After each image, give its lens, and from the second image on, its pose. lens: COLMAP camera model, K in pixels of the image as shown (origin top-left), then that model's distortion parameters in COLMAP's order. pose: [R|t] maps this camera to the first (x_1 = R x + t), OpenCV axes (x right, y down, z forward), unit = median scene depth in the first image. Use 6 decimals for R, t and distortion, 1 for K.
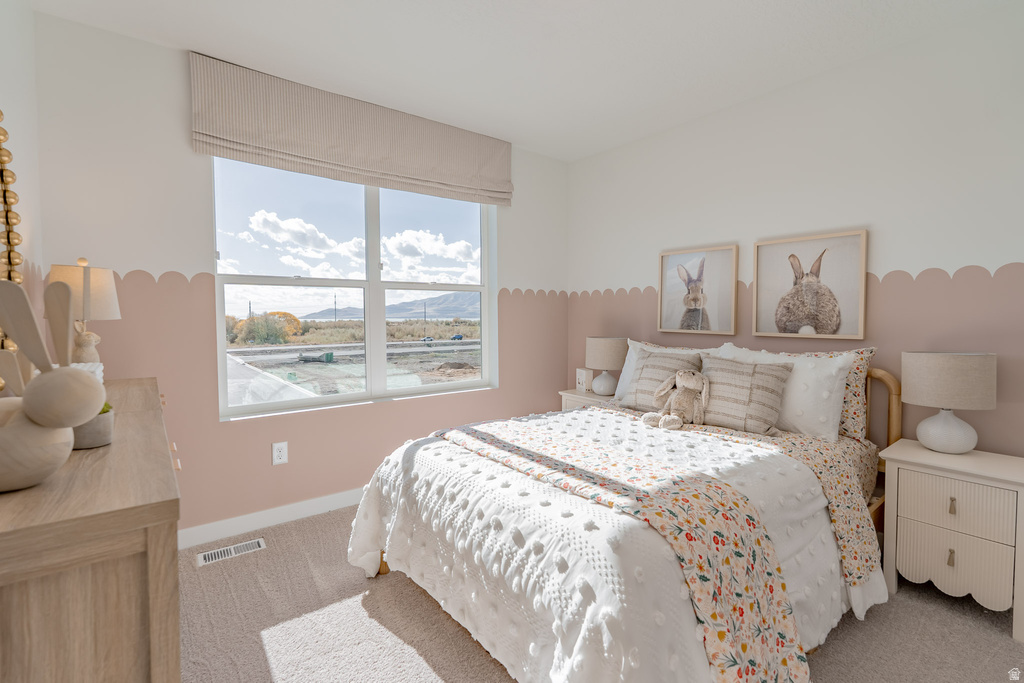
lens RADIAL K [[463.5, 0, 509.7], [0, 463.5, 336.0], [0, 0, 1]] dist [0.000514, 0.000230]
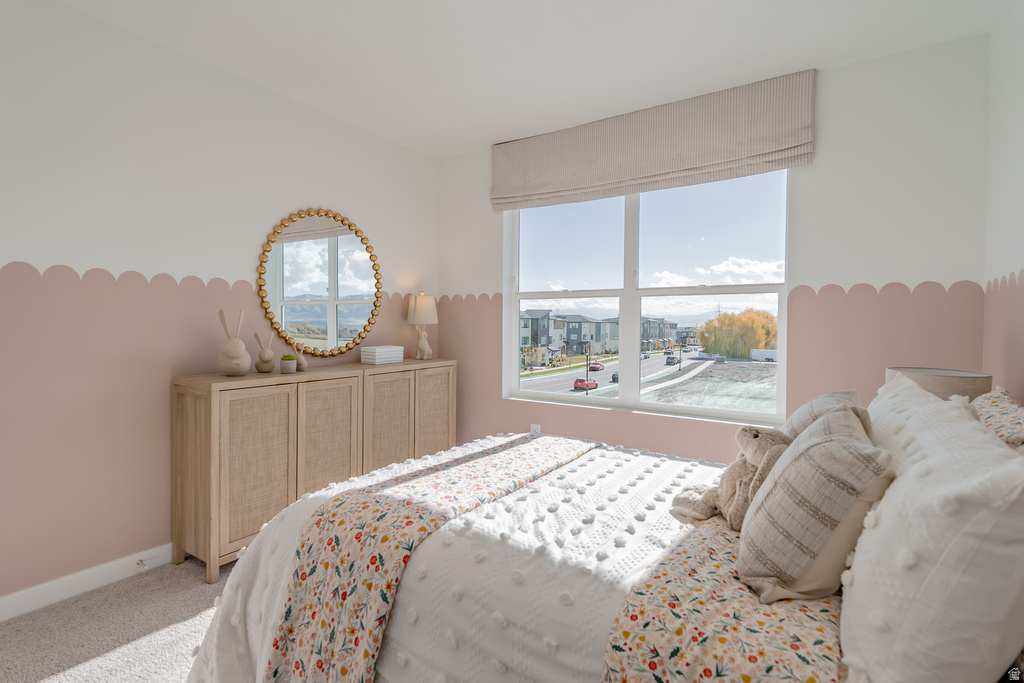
lens RADIAL K [[514.3, 0, 512.0], [0, 514.3, 341.5], [0, 0, 1]] dist [-0.000843, 0.000021]
pose [[0.305564, 0.041787, -0.951254, 0.807919], [-0.051415, 0.998303, 0.027338, -0.027501], [0.950782, 0.040555, 0.307194, 0.500893]]
